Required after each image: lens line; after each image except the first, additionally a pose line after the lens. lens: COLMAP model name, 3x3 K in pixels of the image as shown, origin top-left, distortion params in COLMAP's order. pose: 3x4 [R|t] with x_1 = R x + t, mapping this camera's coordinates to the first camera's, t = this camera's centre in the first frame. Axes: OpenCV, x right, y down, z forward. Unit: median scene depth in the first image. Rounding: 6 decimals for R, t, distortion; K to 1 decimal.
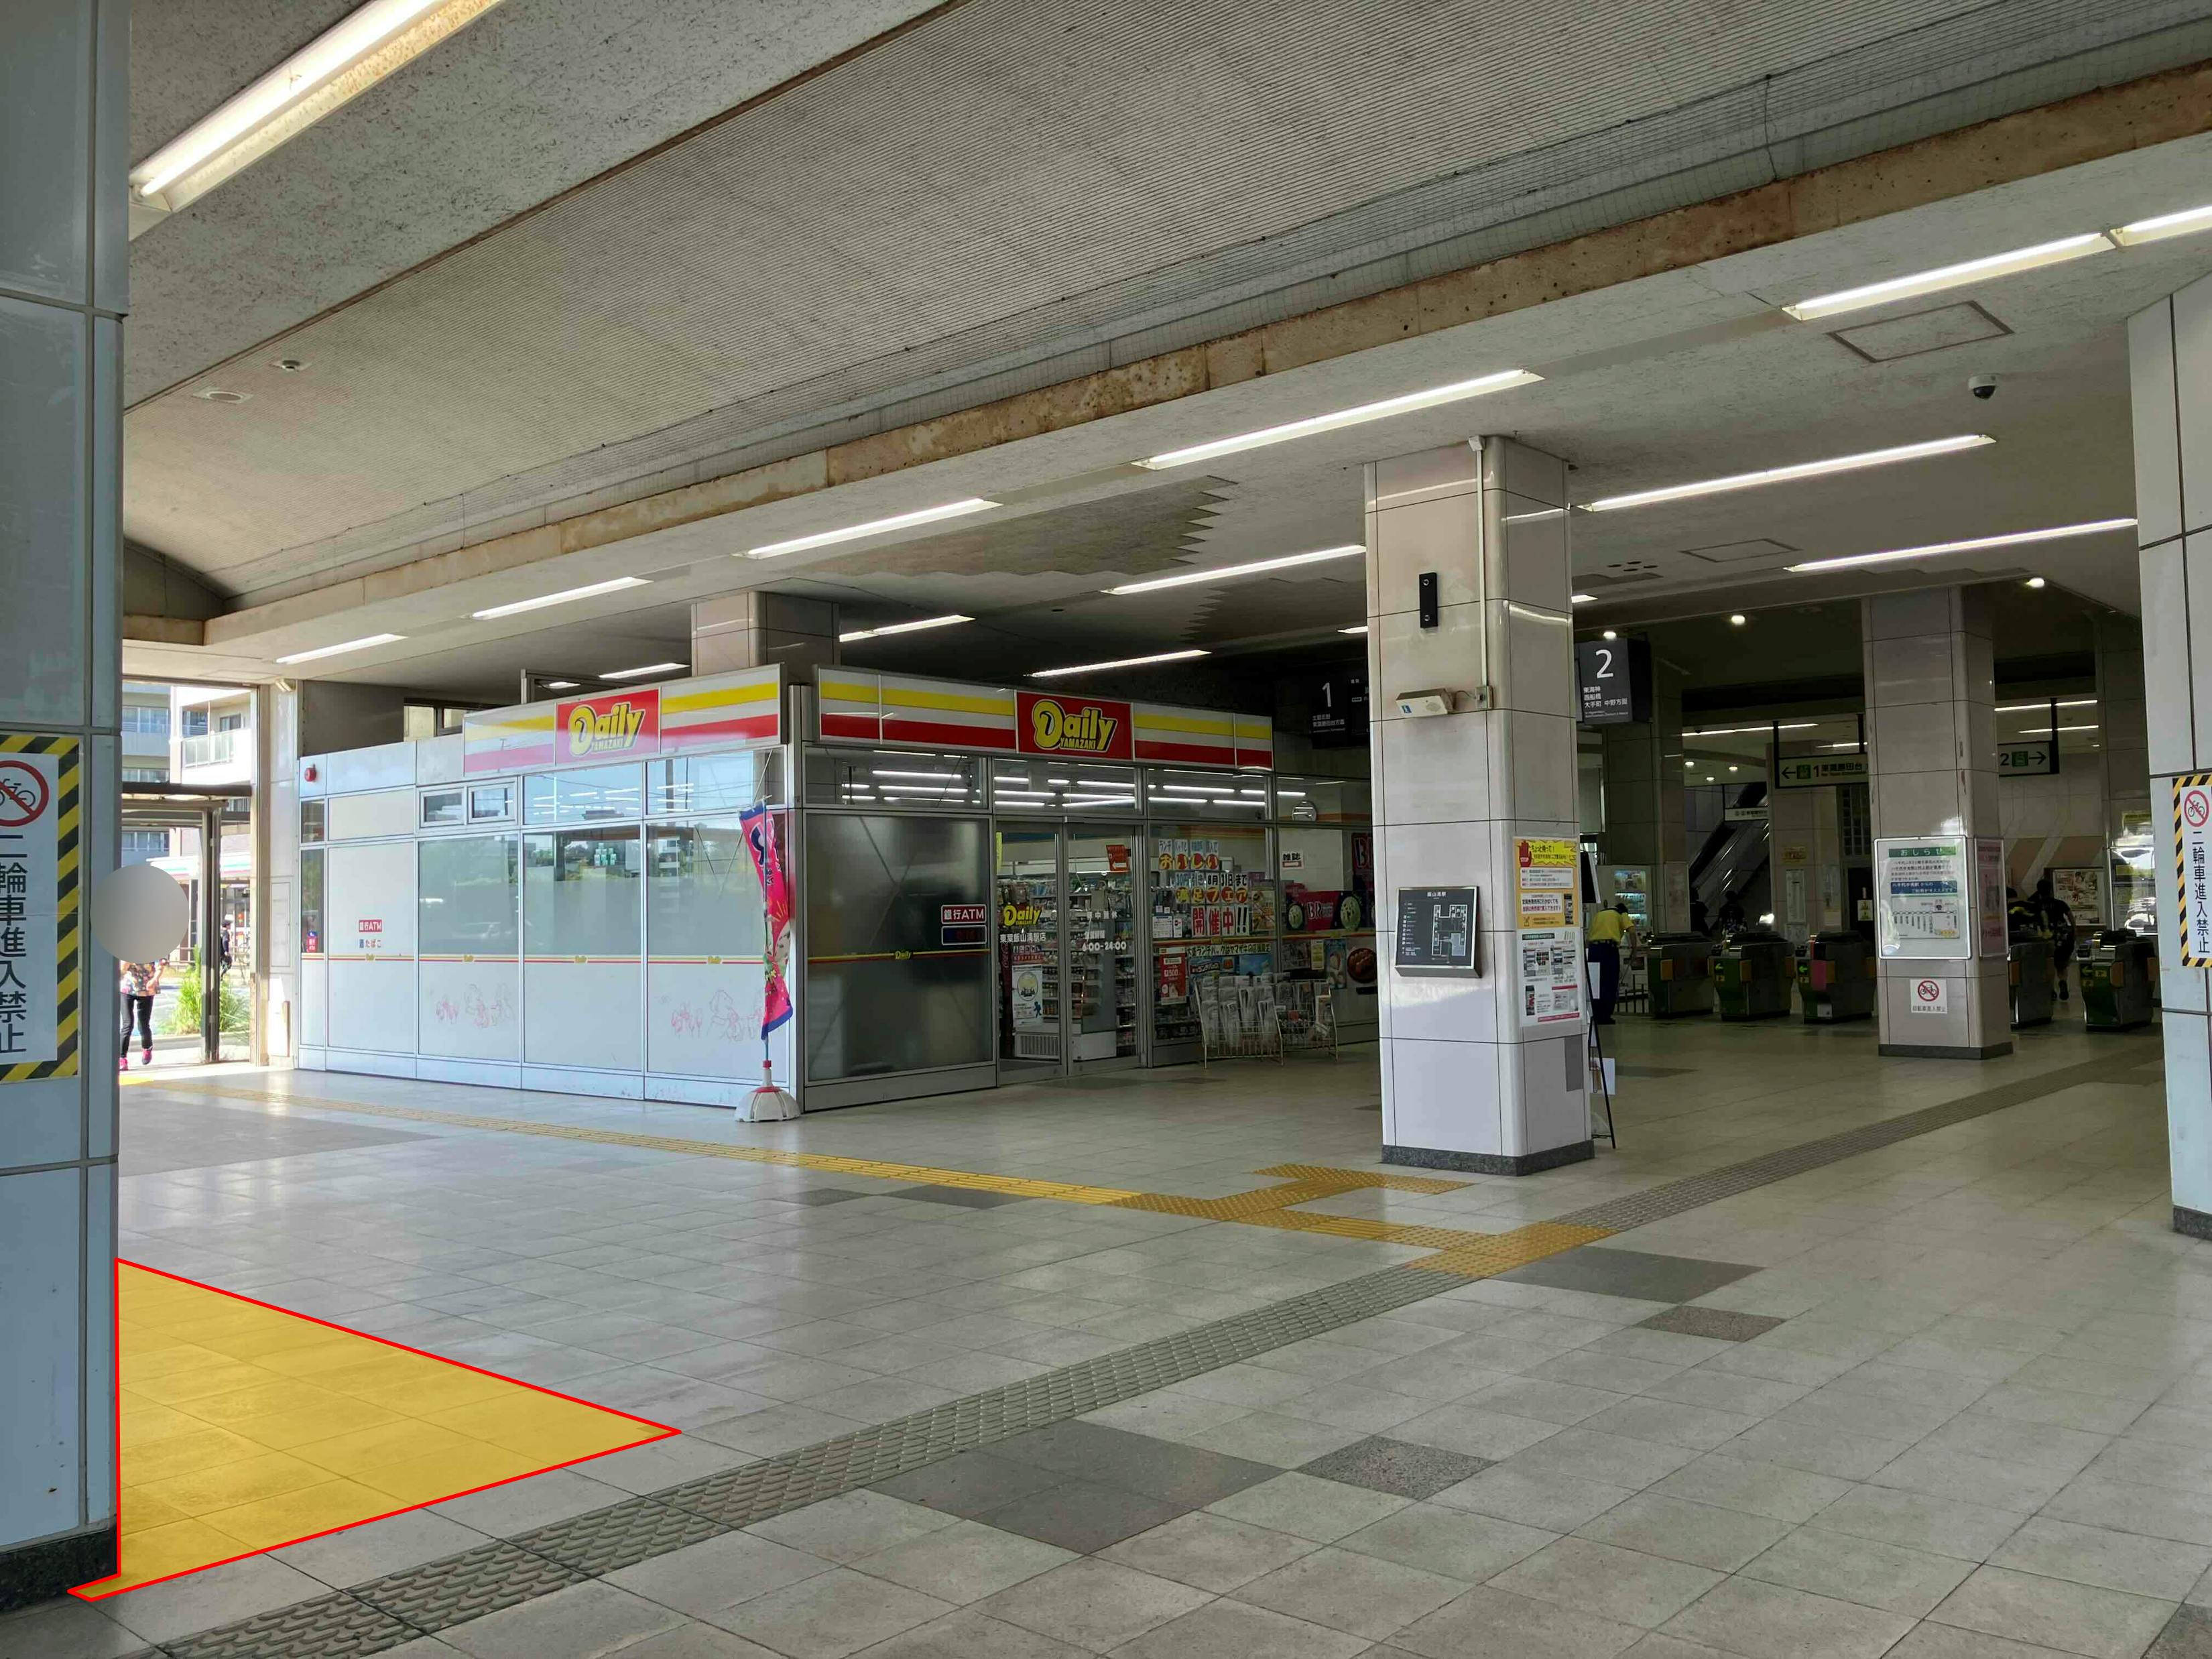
lens RADIAL K [[1822.1, 0, 1106.0], [0, 1822.1, 829.5], [0, 0, 1]] dist [0.008635, 0.002658]
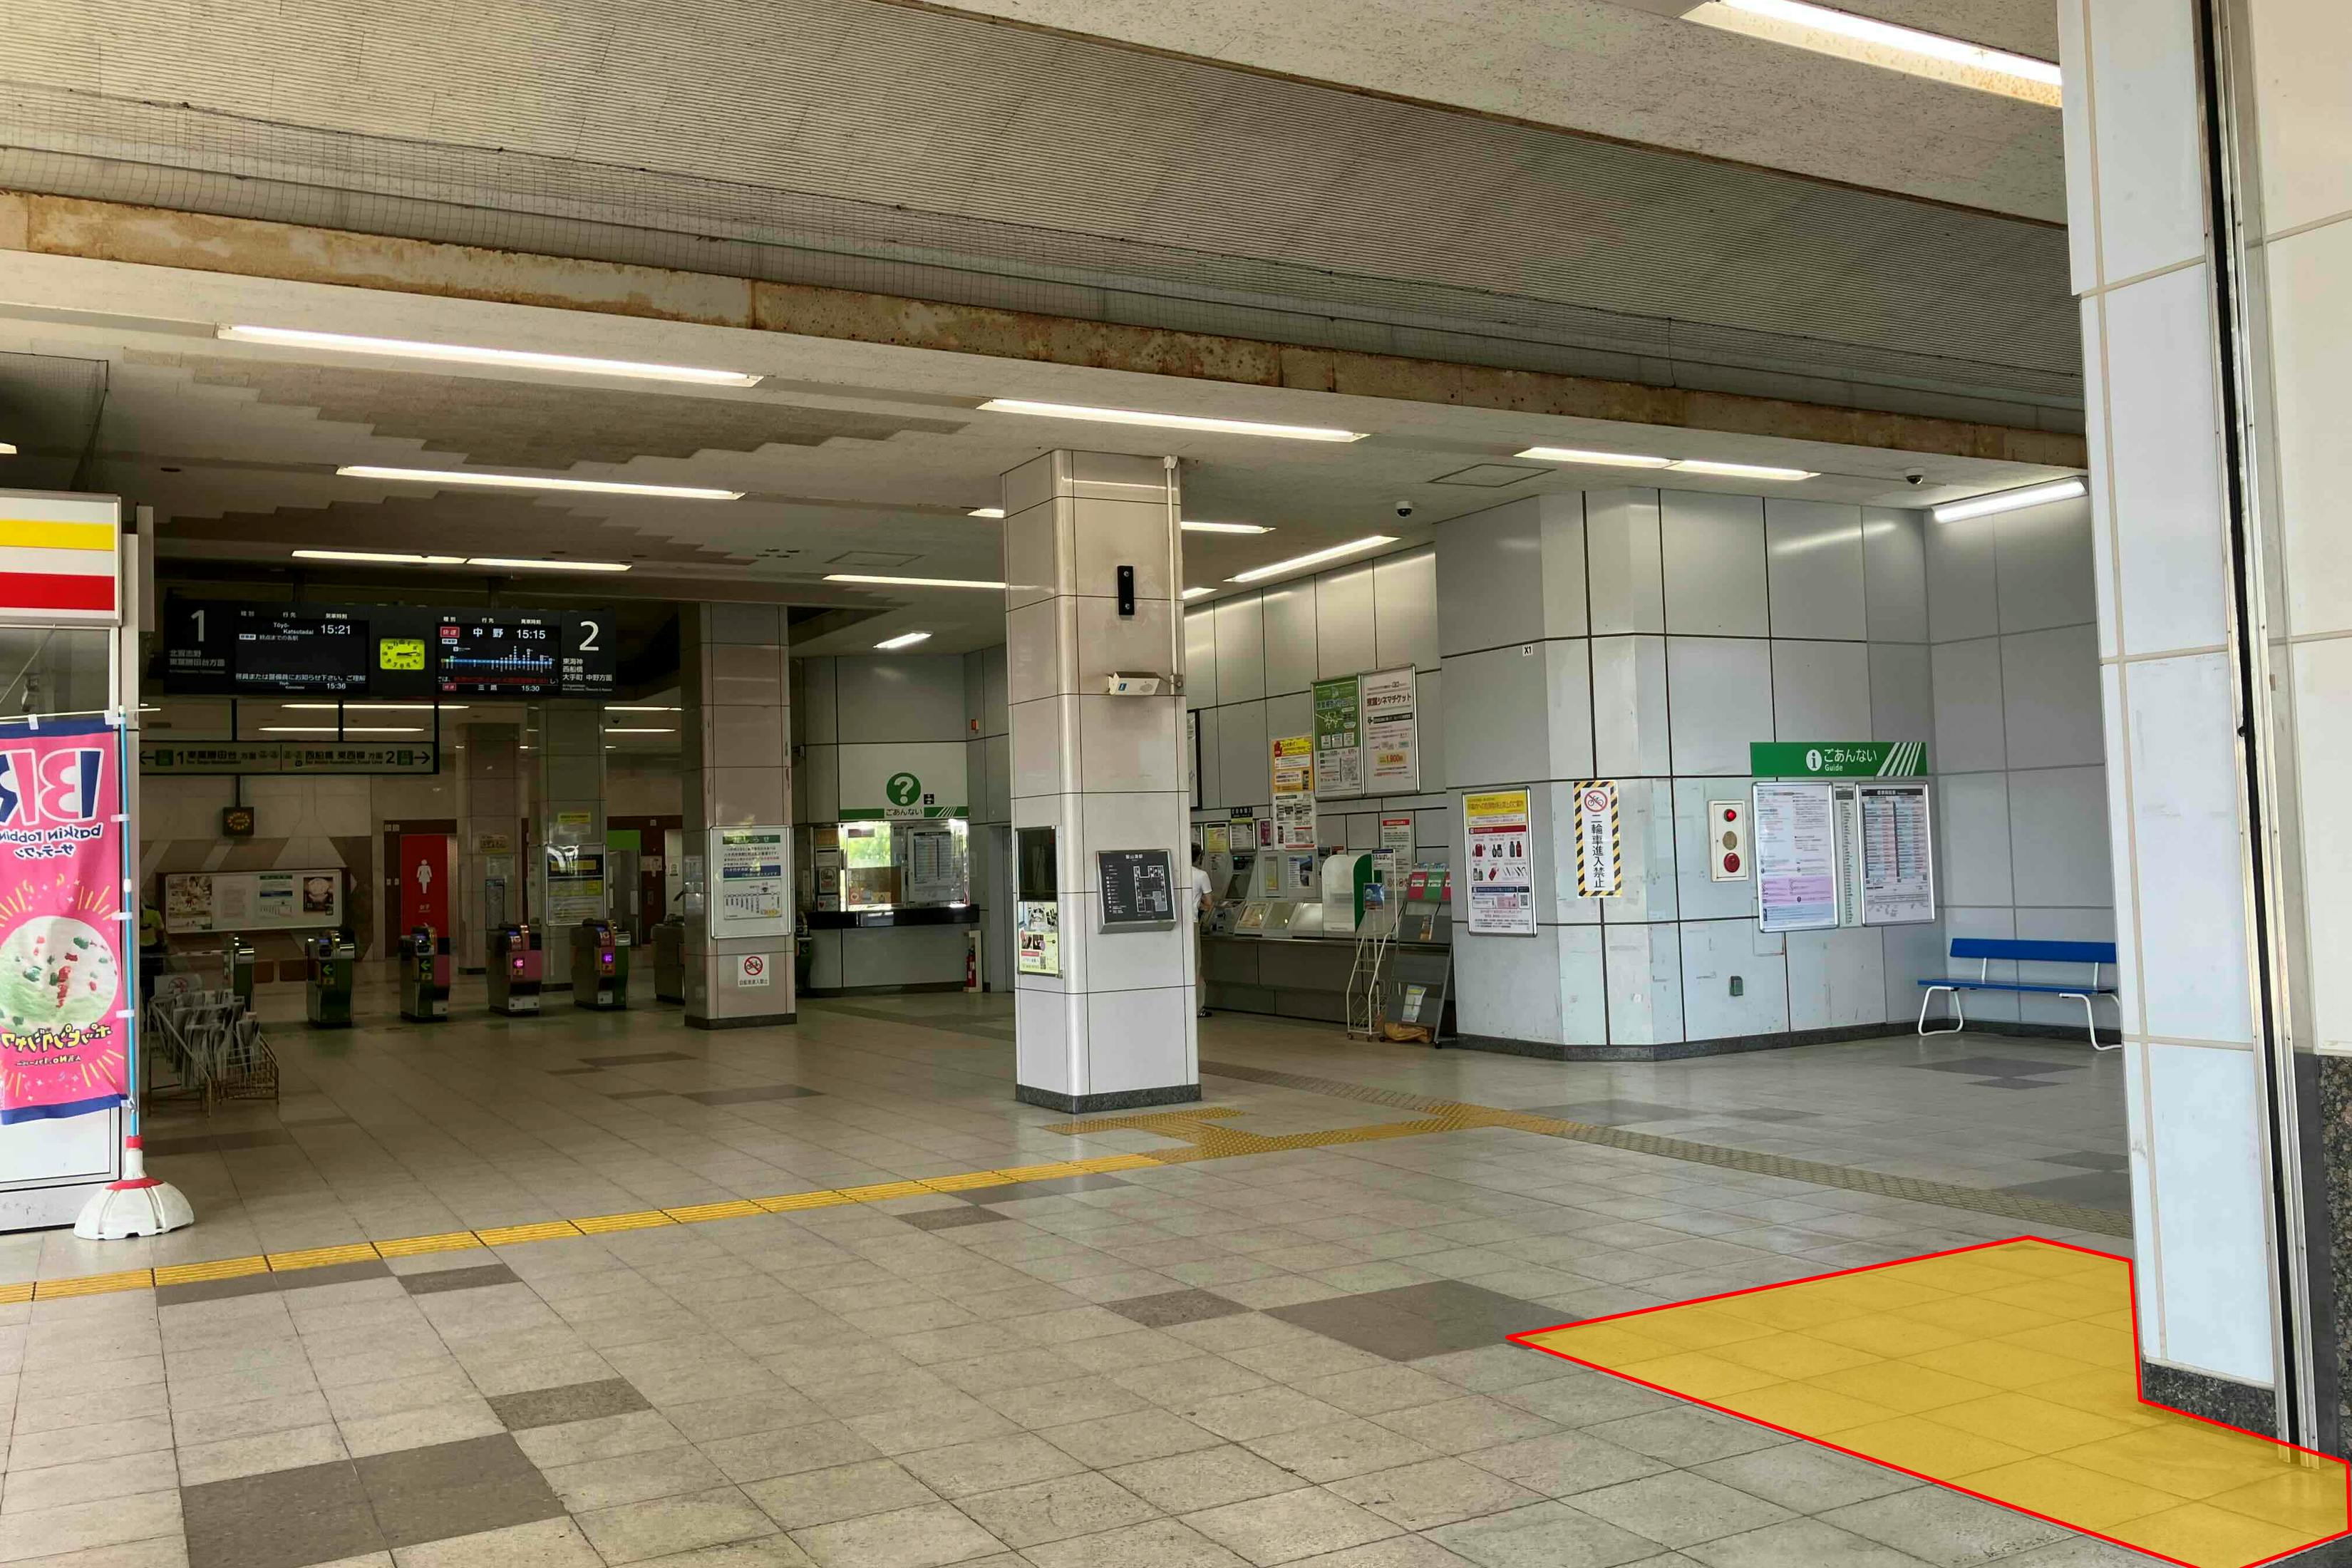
lens RADIAL K [[1929.6, 0, 1176.0], [0, 1929.6, 784.0], [0, 0, 1]] dist [0.089976, -0.220651]
pose [[0.331718, 0.045476, 0.942282, -0.902773], [-0.013251, 0.998964, -0.043547, 0.041535], [-0.943286, 0.001959, 0.331977, 0.580752]]
